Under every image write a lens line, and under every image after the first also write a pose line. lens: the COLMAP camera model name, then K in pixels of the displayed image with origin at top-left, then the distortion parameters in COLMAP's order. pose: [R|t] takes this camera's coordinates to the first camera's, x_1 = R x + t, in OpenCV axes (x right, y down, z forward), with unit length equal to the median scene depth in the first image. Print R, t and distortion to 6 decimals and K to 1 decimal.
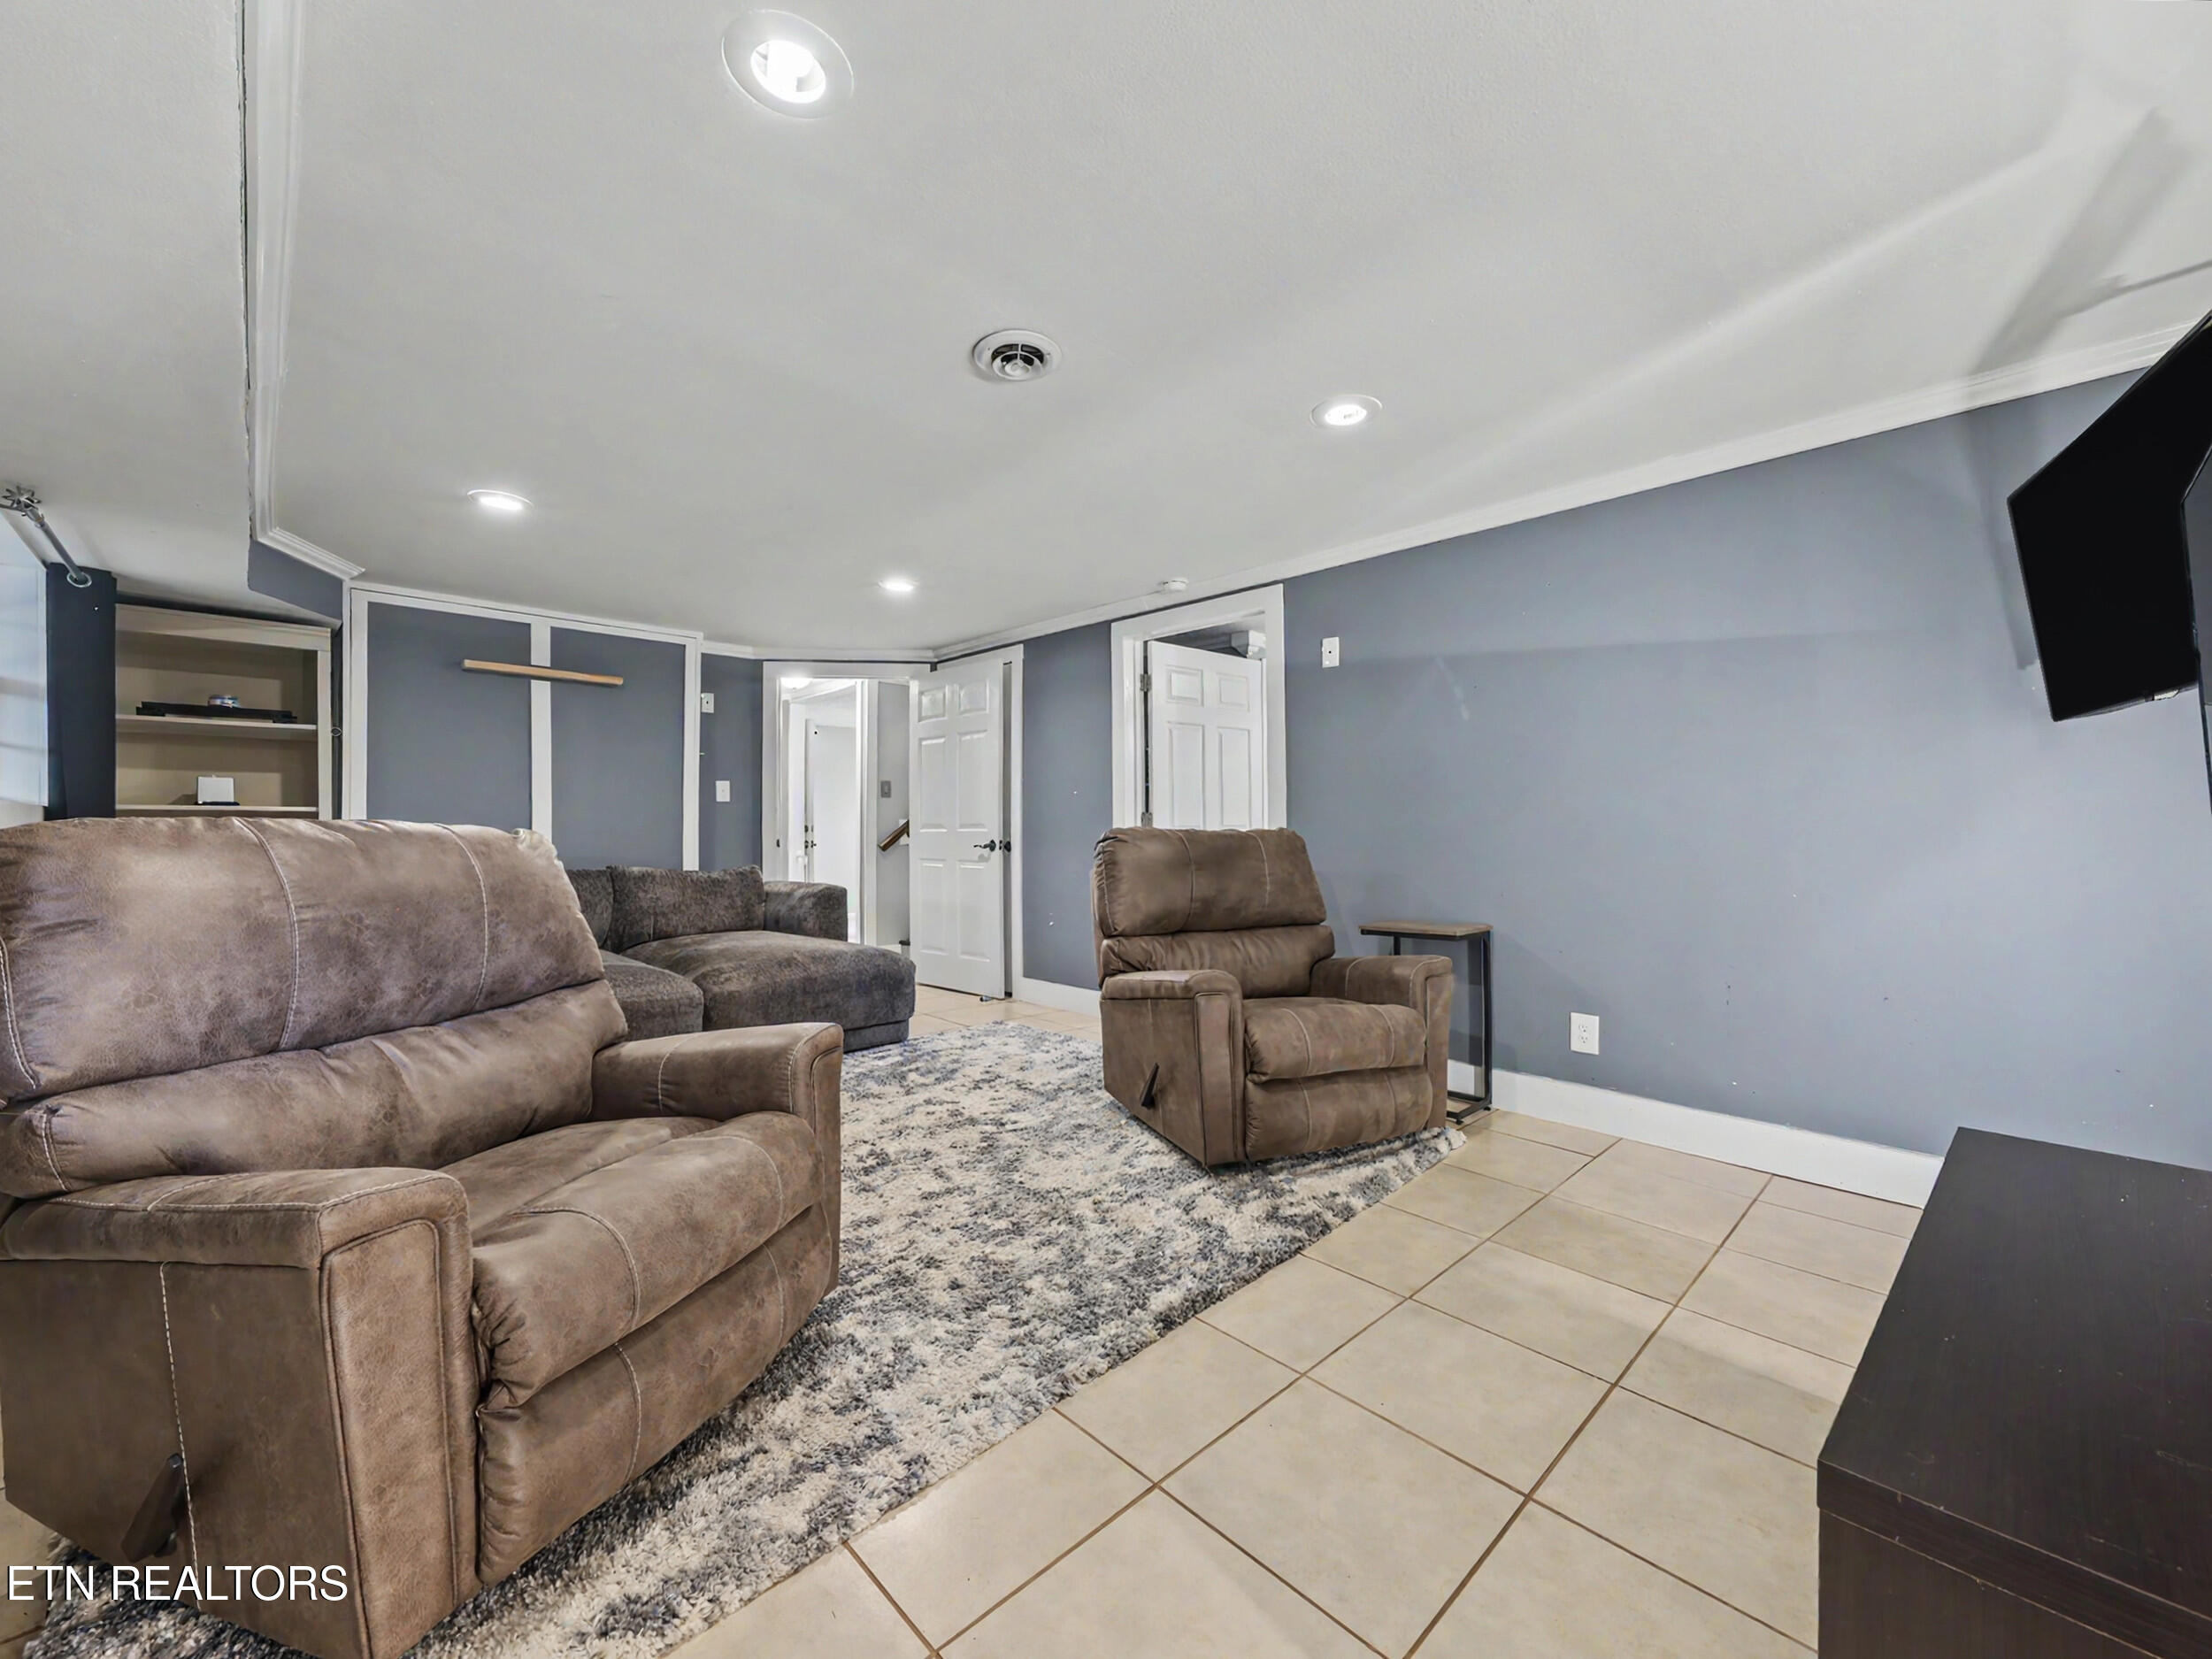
lens RADIAL K [[844.0, 0, 1103.0], [0, 844.0, 832.3], [0, 0, 1]] dist [-0.012769, 0.003416]
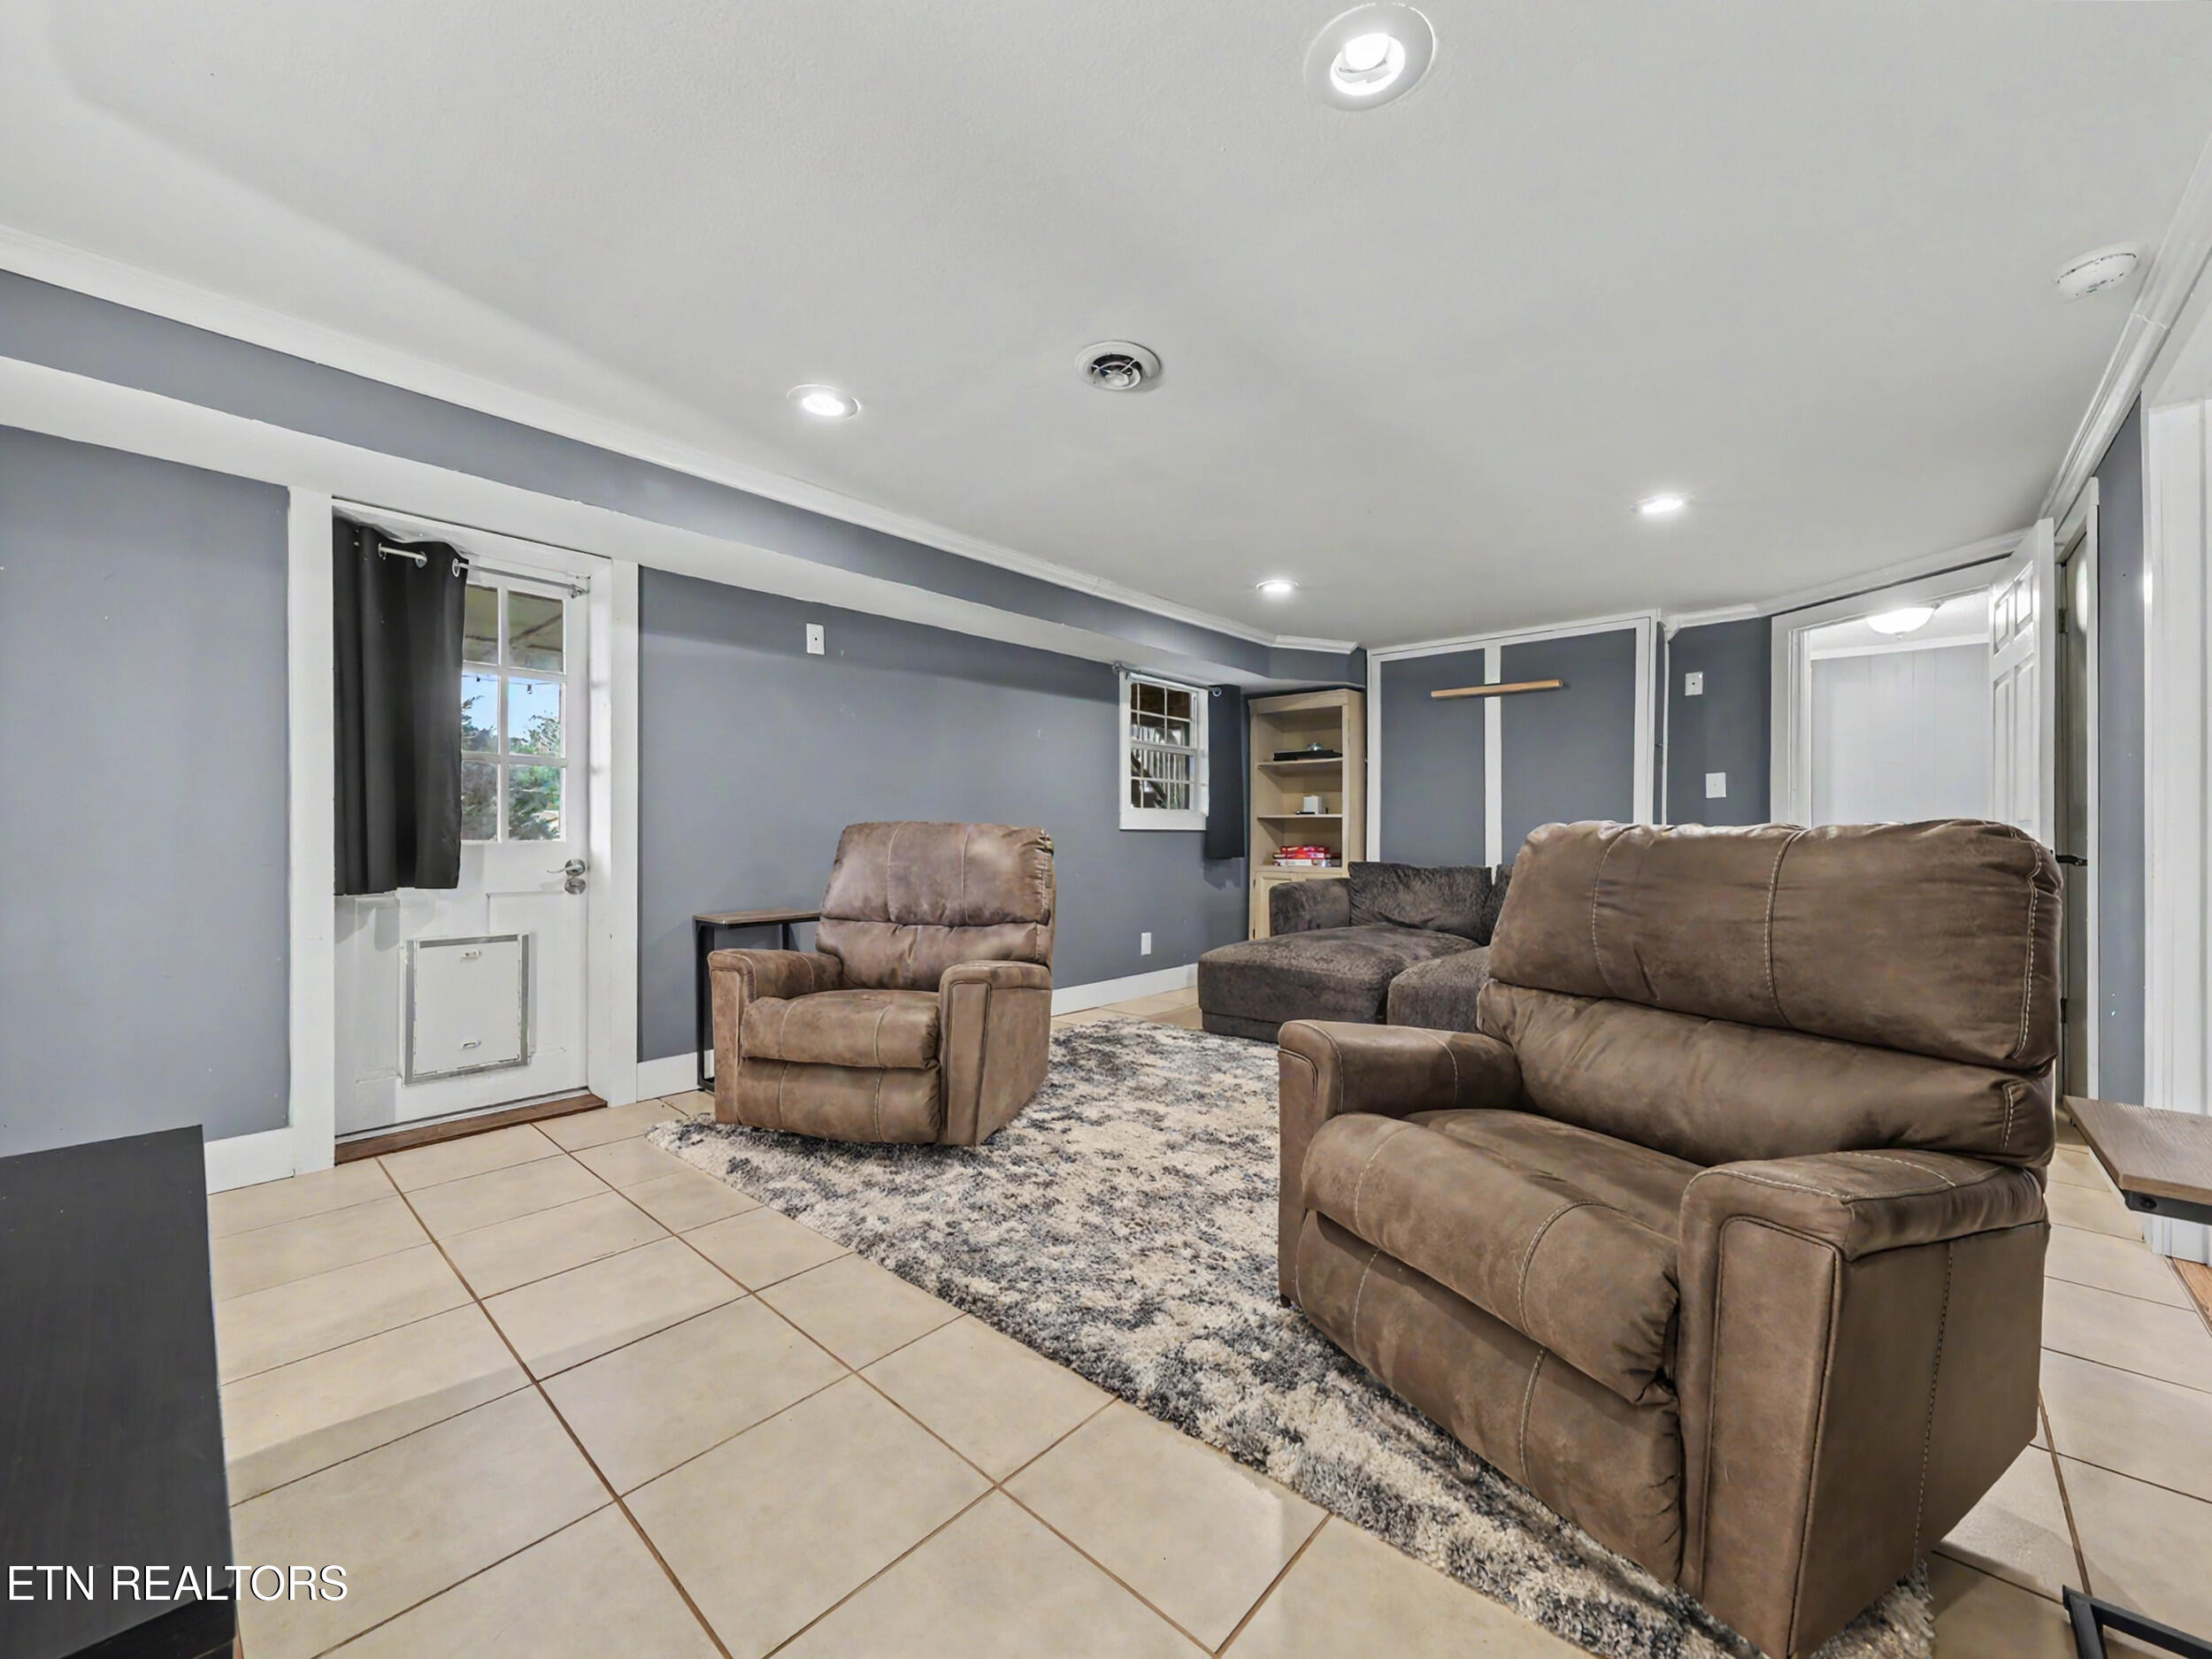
lens RADIAL K [[844.0, 0, 1103.0], [0, 844.0, 832.3], [0, 0, 1]] dist [-0.012769, 0.003416]
pose [[0.106011, 0.002299, -0.994362, 0.907183], [-0.005984, 0.999981, 0.001674, 0.001859], [0.994347, 0.005772, 0.106023, 0.852888]]
